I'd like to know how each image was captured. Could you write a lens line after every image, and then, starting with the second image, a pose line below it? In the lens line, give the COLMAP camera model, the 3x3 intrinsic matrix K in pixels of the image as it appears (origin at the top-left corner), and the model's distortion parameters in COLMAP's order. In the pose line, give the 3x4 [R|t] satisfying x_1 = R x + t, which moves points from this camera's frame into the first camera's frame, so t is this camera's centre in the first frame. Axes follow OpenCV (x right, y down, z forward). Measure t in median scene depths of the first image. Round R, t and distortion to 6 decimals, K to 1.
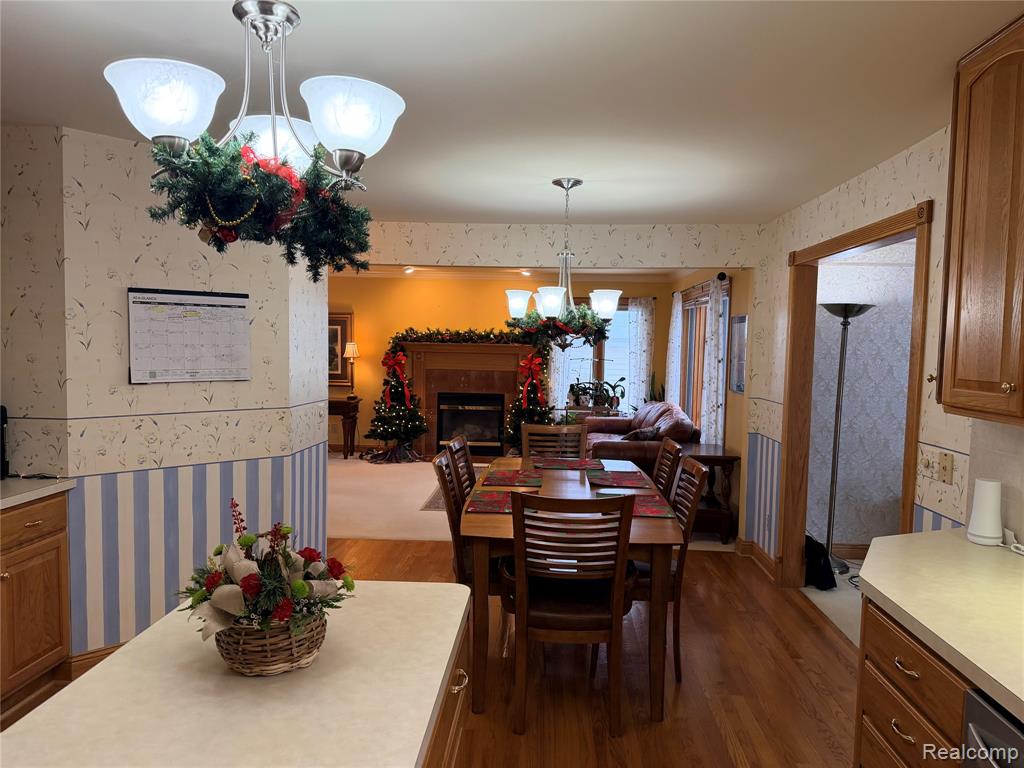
lens RADIAL K [[715.3, 0, 512.5], [0, 715.3, 388.4], [0, 0, 1]] dist [0.026877, -0.005447]
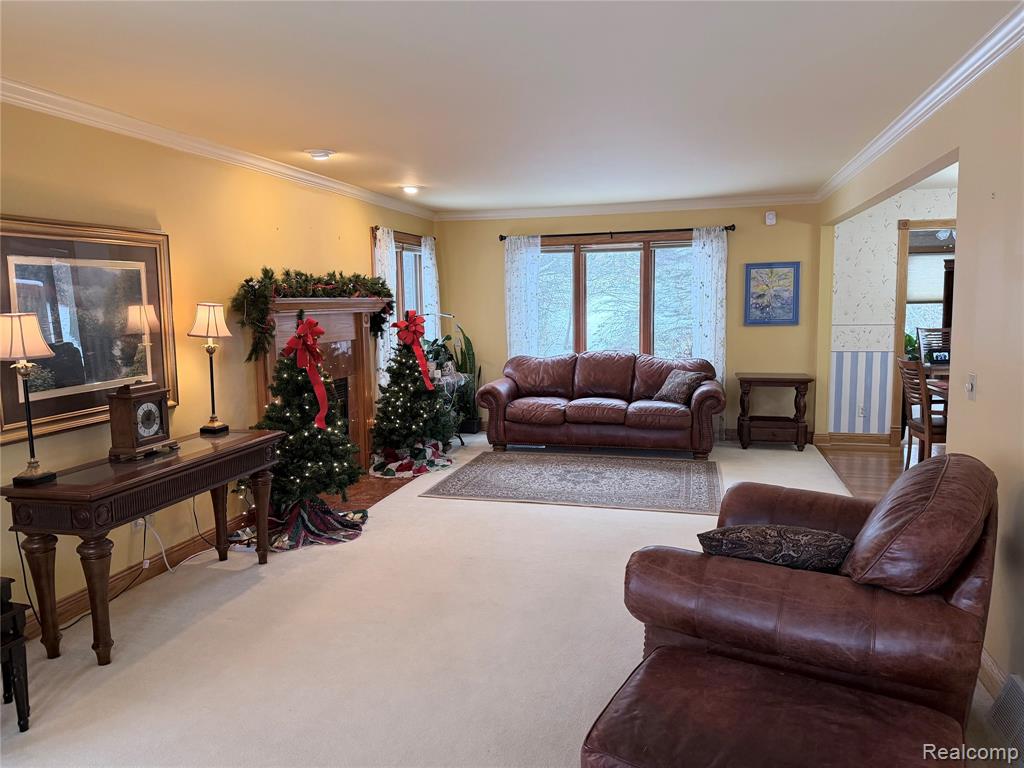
lens RADIAL K [[715.3, 0, 503.0], [0, 715.3, 383.7], [0, 0, 1]] dist [0.026877, -0.005447]
pose [[0.213056, -0.143153, 0.966496, -0.610012], [0.069280, 0.988932, 0.131204, -0.060366], [-0.974581, 0.039005, 0.220616, 0.737788]]
